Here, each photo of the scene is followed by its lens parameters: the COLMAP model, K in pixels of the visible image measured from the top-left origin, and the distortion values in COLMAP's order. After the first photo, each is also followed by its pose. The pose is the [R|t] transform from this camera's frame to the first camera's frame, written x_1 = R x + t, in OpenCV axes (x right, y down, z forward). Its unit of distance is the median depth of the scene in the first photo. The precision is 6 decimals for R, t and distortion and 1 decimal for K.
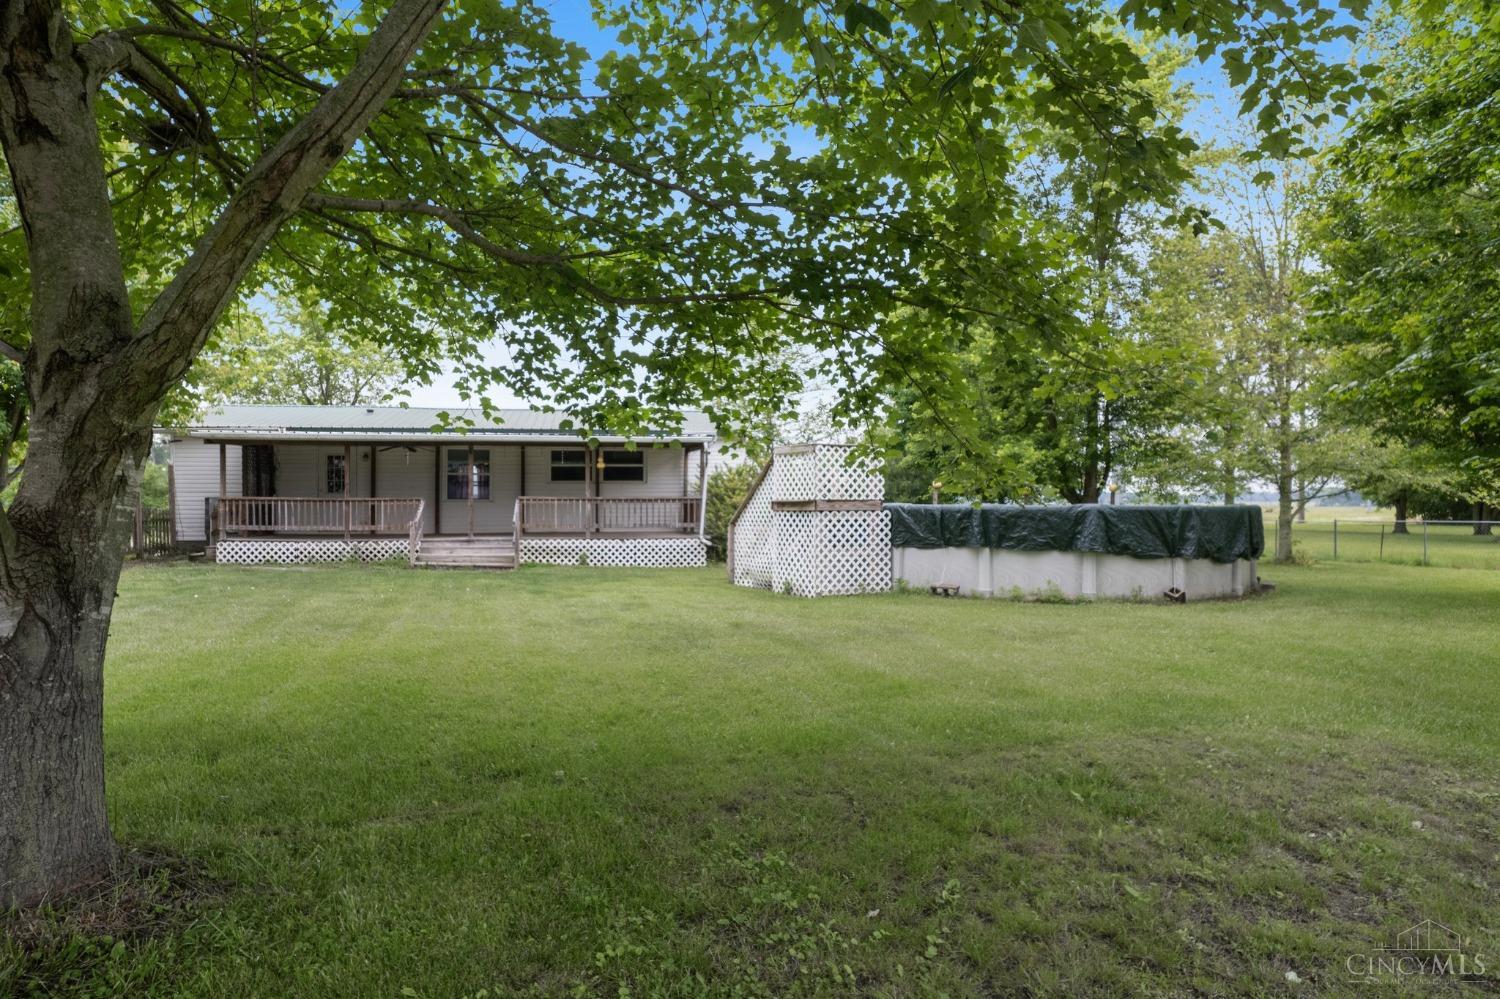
lens RADIAL K [[986.6, 0, 744.4], [0, 986.6, 507.1], [0, 0, 1]] dist [-0.008461, -0.001197]
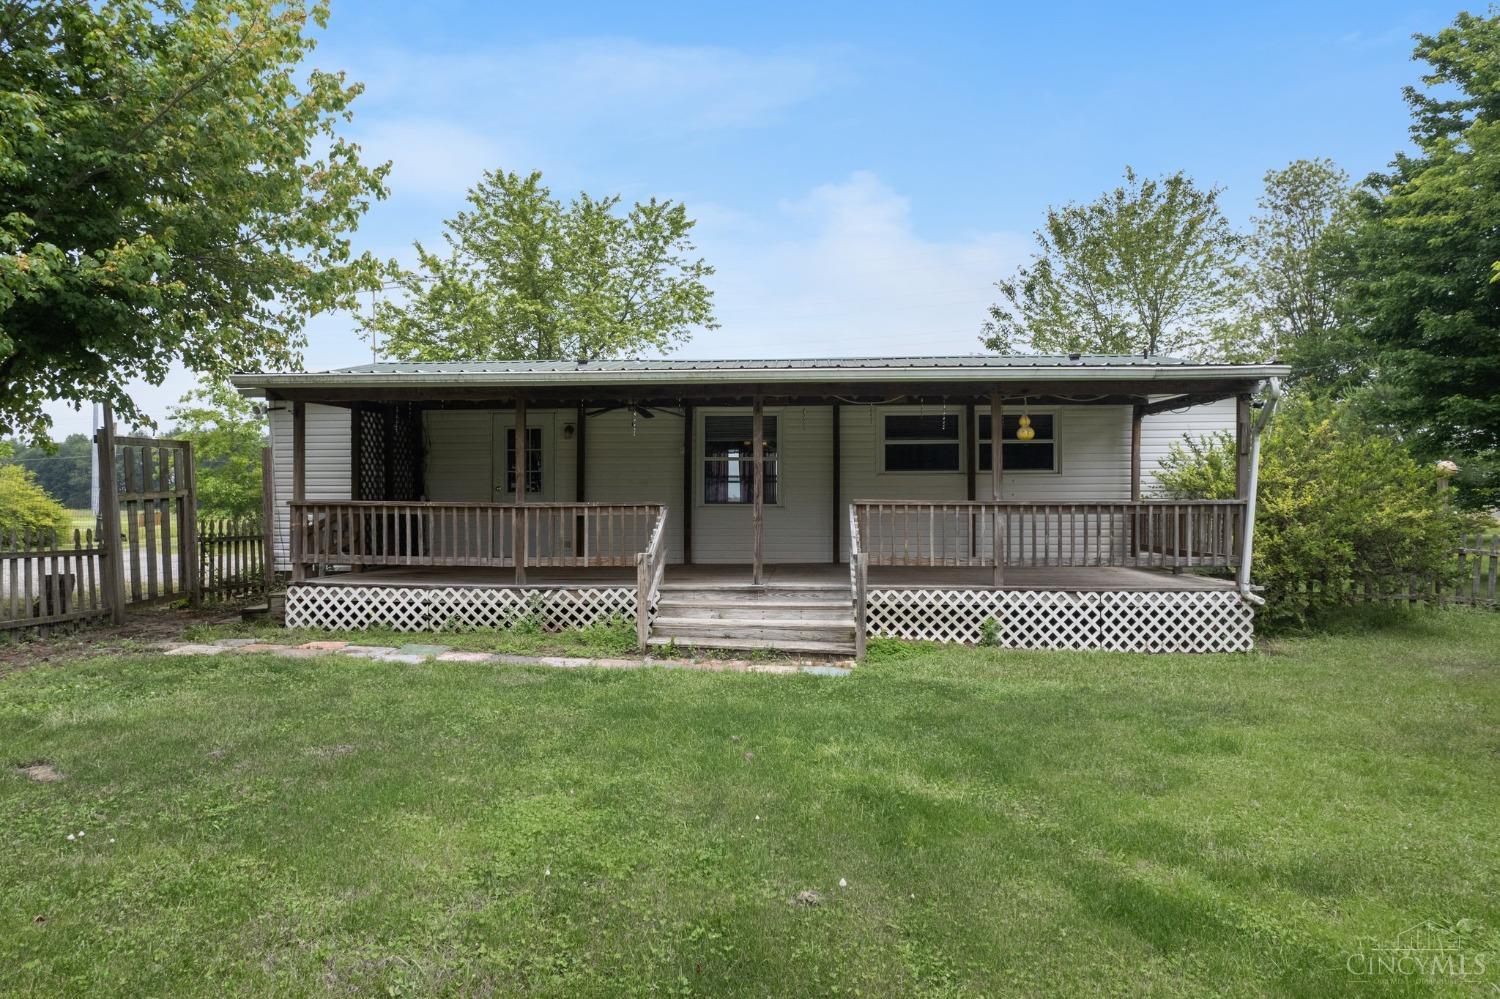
lens RADIAL K [[986.6, 0, 751.9], [0, 986.6, 500.5], [0, 0, 1]] dist [-0.008461, -0.001197]
pose [[0.973887, -0.000822, -0.227030, -0.168290], [-0.002375, 0.999902, -0.013809, -0.003227], [0.227019, 0.013988, 0.973790, 0.520171]]
